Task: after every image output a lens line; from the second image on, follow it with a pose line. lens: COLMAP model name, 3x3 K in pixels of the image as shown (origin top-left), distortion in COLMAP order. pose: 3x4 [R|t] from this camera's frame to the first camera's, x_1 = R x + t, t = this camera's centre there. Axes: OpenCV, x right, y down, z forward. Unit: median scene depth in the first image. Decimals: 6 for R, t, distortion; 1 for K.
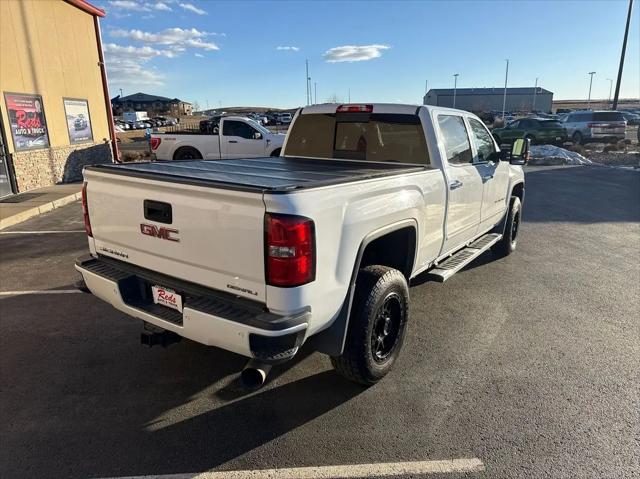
lens RADIAL K [[448.0, 0, 321.7], [0, 448.0, 239.5], [0, 0, 1]] dist [0.034043, -0.040730]
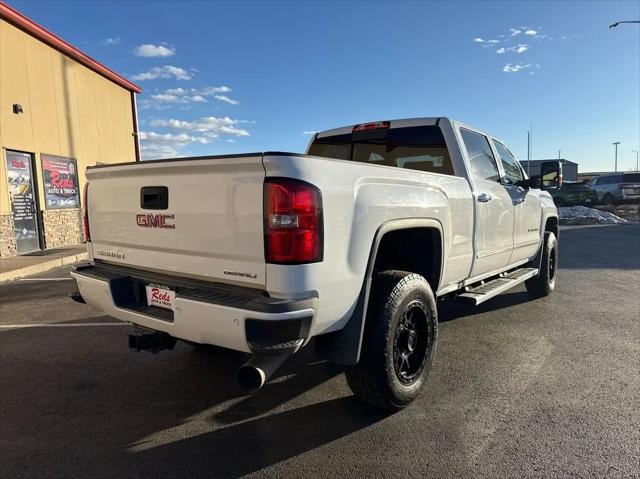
lens RADIAL K [[448.0, 0, 317.4], [0, 448.0, 244.1], [0, 0, 1]] dist [0.034043, -0.040730]
pose [[0.997788, -0.011572, -0.065460, 0.021269], [0.001101, 0.987472, -0.157791, 0.132500], [0.066466, 0.157370, 0.985300, 0.096194]]
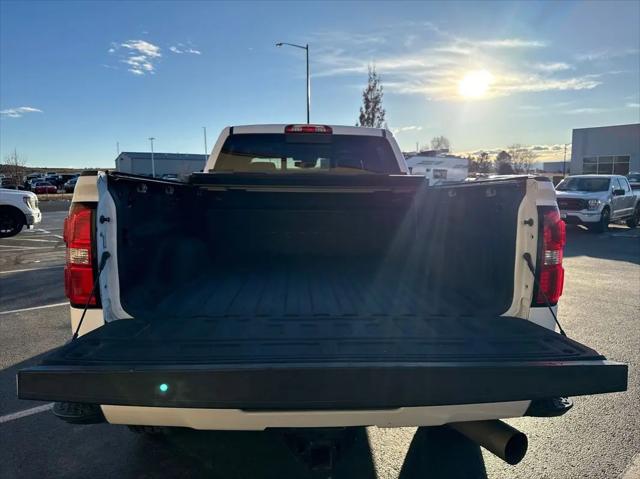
lens RADIAL K [[448.0, 0, 313.7], [0, 448.0, 240.0], [0, 0, 1]] dist [0.034043, -0.040730]
pose [[0.797336, -0.068703, 0.599612, -0.554719], [0.150623, 0.984715, -0.087463, 0.001482], [-0.584438, 0.160053, 0.795497, 0.394719]]
